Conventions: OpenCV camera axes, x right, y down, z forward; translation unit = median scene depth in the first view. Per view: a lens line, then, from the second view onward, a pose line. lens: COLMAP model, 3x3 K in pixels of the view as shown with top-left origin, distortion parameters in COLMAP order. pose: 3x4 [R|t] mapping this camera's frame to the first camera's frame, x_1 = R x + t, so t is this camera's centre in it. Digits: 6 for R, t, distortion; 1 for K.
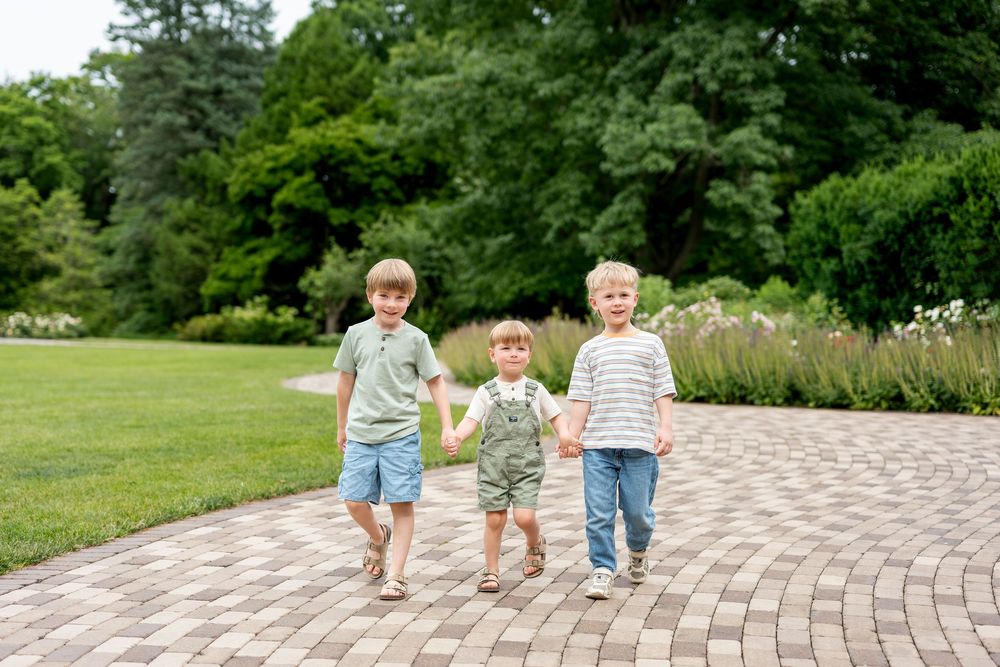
lens RADIAL K [[1586.3, 0, 440.1], [0, 1586.3, 340.1], [0, 0, 1]] dist [-0.020723, 0.136457]
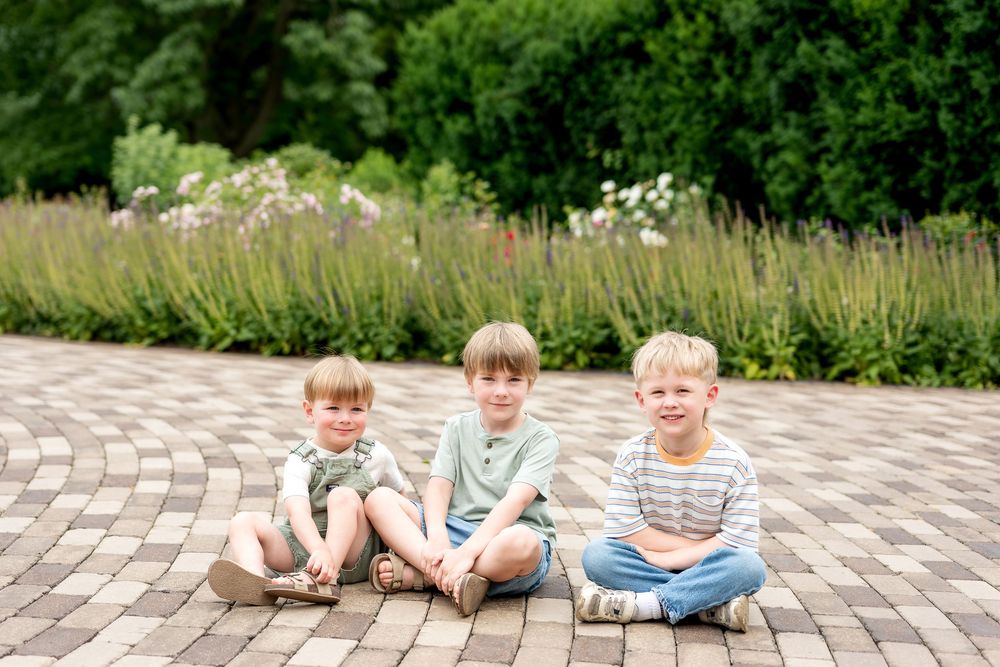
lens RADIAL K [[1751.8, 0, 500.0], [0, 1751.8, 333.5], [0, 0, 1]] dist [-0.049566, 0.160464]
pose [[0.960654, -0.007068, 0.277658, 0.063974], [-0.008411, 0.998477, 0.054519, 0.000272], [-0.277620, -0.054709, 0.959132, 0.314678]]
